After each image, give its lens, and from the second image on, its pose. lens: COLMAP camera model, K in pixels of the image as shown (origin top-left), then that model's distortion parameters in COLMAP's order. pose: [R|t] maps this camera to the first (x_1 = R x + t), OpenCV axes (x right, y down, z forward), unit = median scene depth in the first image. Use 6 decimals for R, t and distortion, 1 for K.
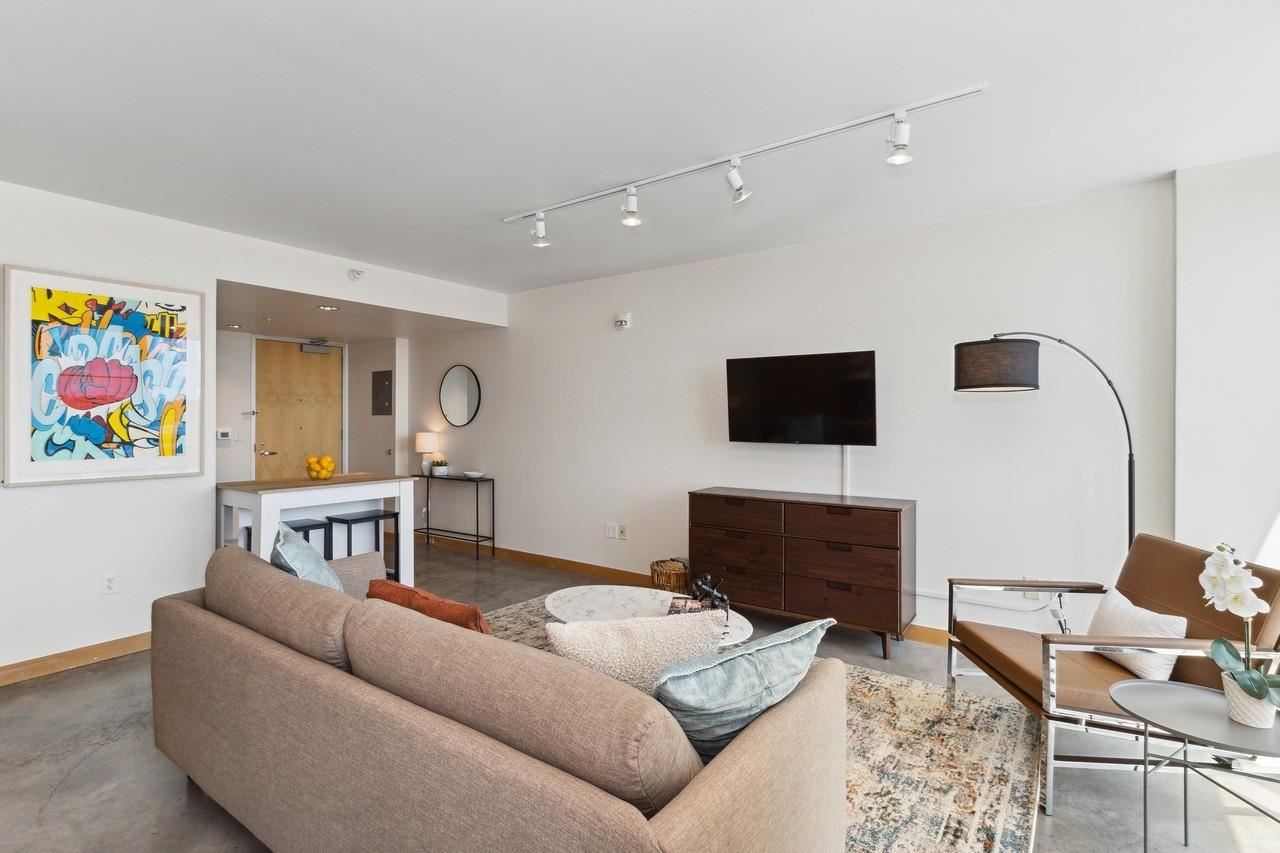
lens RADIAL K [[605.2, 0, 631.2], [0, 605.2, 422.3], [0, 0, 1]] dist [0.000269, -0.001336]
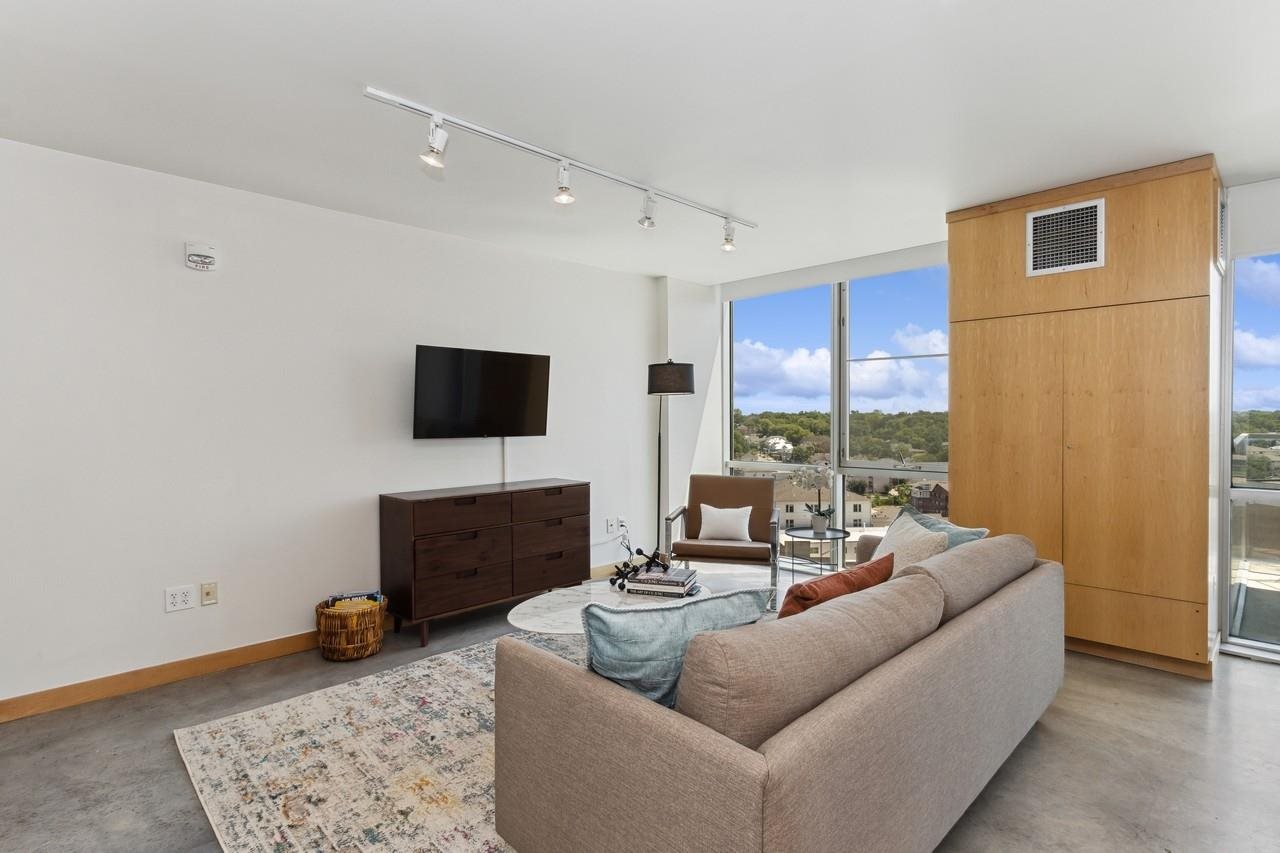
lens RADIAL K [[639.4, 0, 640.0], [0, 639.4, 426.5], [0, 0, 1]] dist [0.003059, 0.000700]
pose [[0.157513, -0.019374, 0.987327, -0.851766], [0.007379, 0.999803, 0.018441, -0.000768], [-0.987489, 0.004381, 0.157625, 0.646981]]
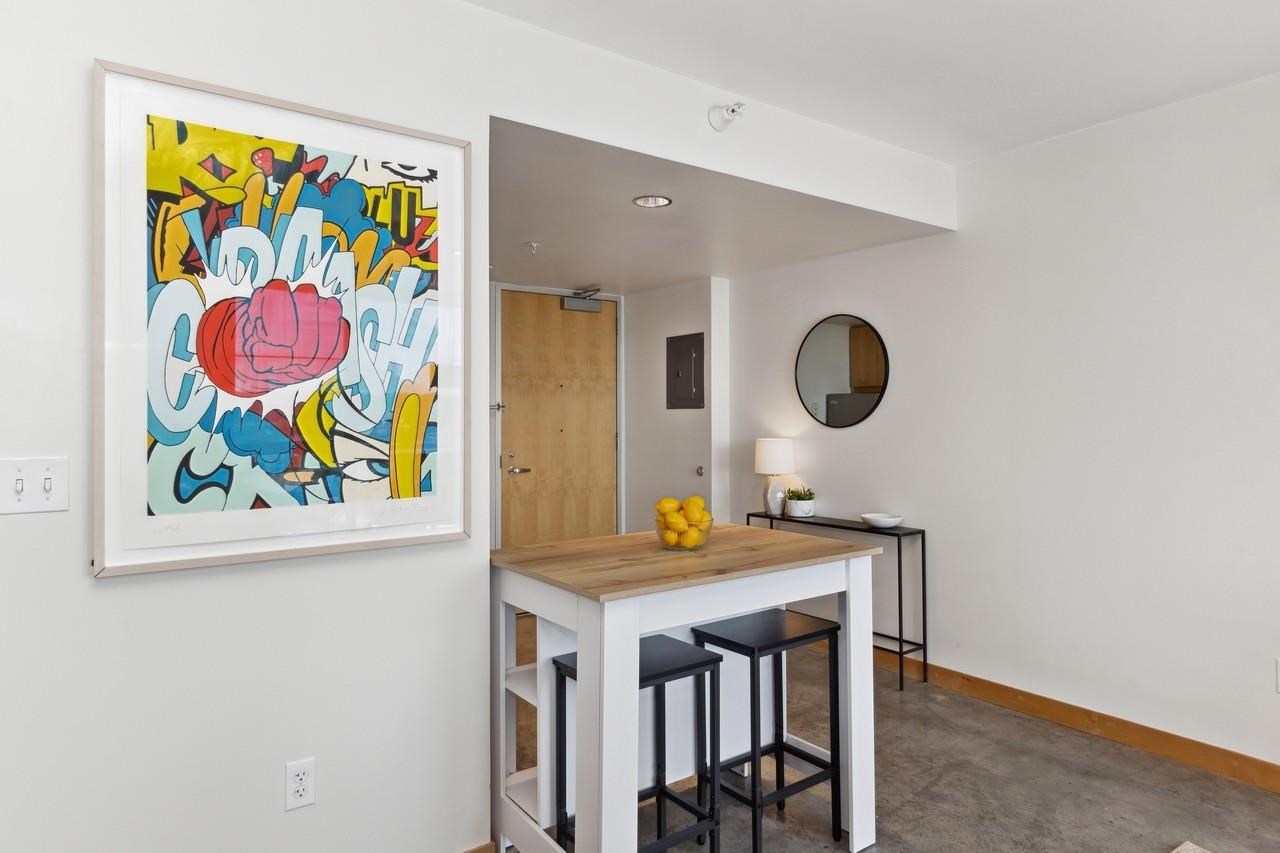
lens RADIAL K [[754.6, 0, 638.9], [0, 754.6, 420.7], [0, 0, 1]] dist [0.000997, 0.000544]
pose [[0.951329, -0.002367, -0.308169, -0.440134], [0.003112, 0.999993, 0.001926, -0.003149], [0.308163, -0.002791, 0.951330, 0.533546]]
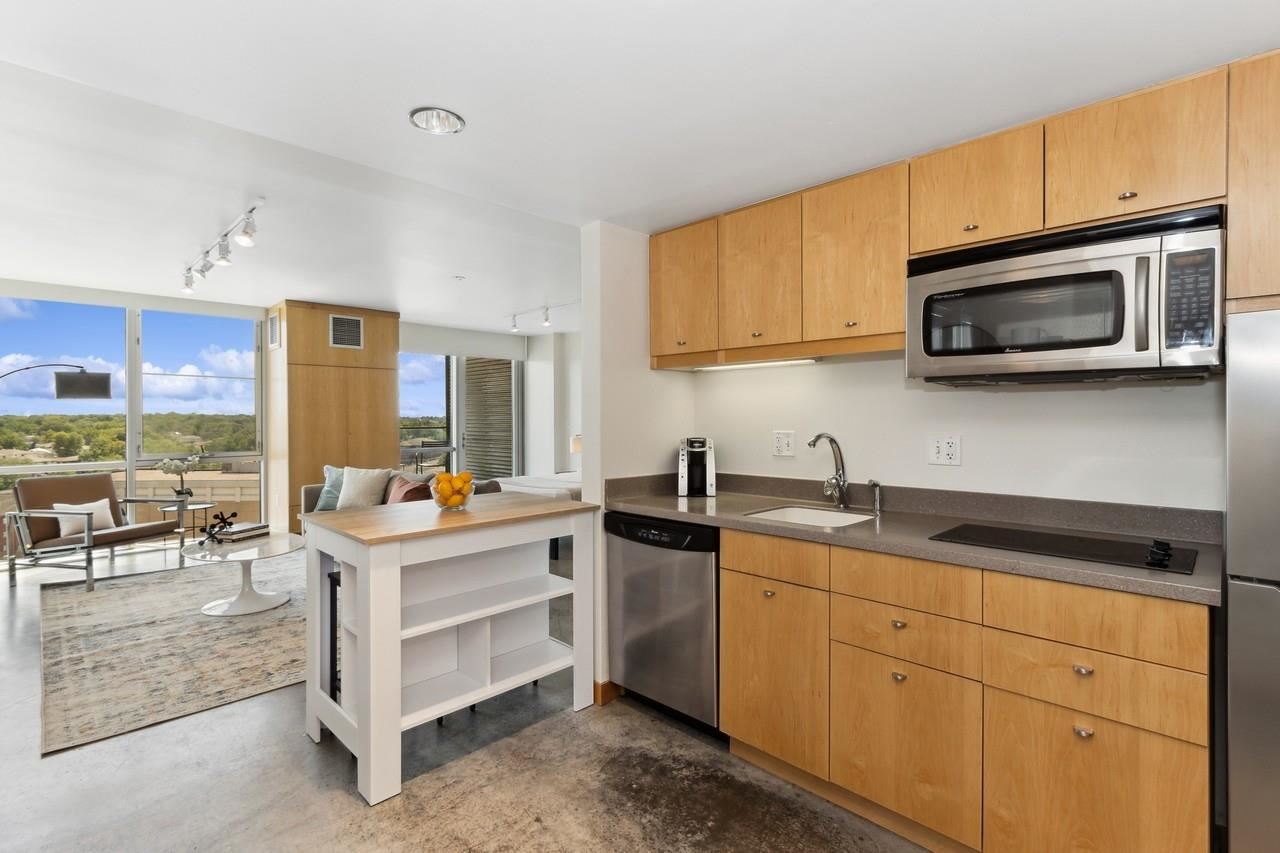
lens RADIAL K [[592.7, 0, 640.0], [0, 592.7, 426.5], [0, 0, 1]] dist [-0.002143, -0.000609]
pose [[-0.990003, -0.002606, 0.141020, -0.948207], [0.000235, 0.999797, 0.020123, -0.006026], [-0.141044, 0.019955, -0.989802, 1.893491]]
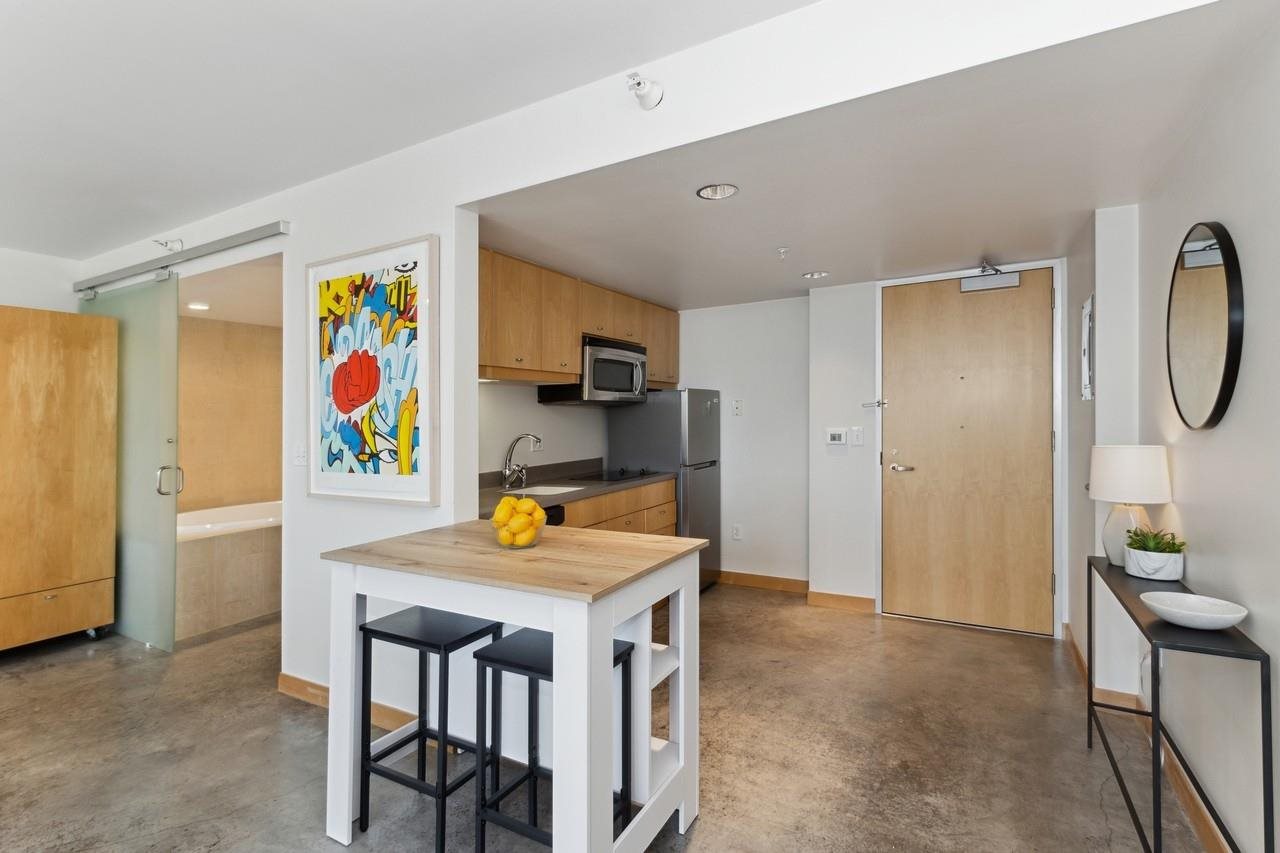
lens RADIAL K [[605.2, 0, 631.2], [0, 605.2, 422.3], [0, 0, 1]] dist [0.000269, -0.001336]
pose [[0.106686, 0.004713, -0.994282, -0.020928], [0.015865, 0.999853, 0.006442, -0.007751], [0.994166, -0.016461, 0.106596, 1.236552]]
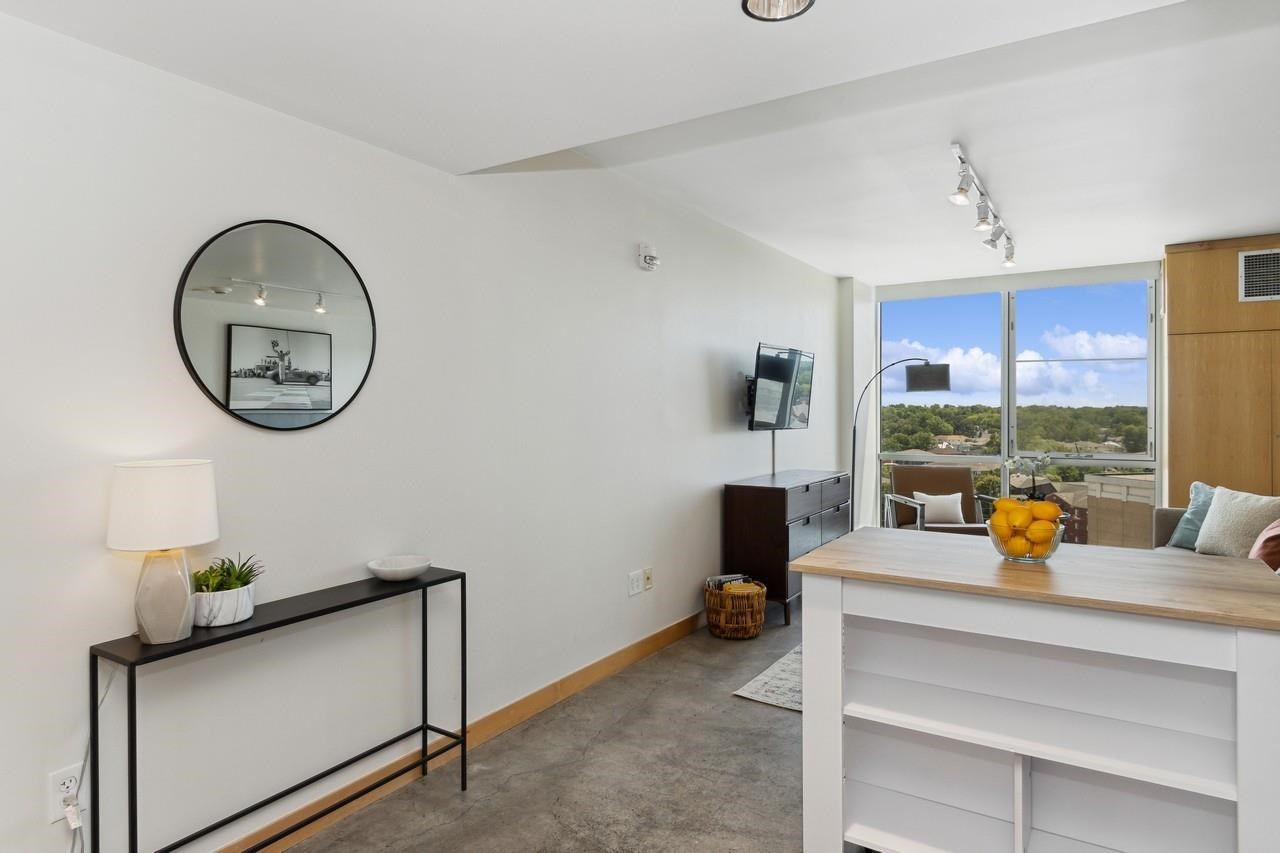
lens RADIAL K [[740.2, 0, 638.0], [0, 740.2, 409.2], [0, 0, 1]] dist [-0.000198, -0.000165]
pose [[-0.062745, -0.001947, 0.998028, -1.162511], [0.002018, 0.999996, 0.002077, -0.004885], [-0.998028, 0.002144, -0.062741, 1.517011]]
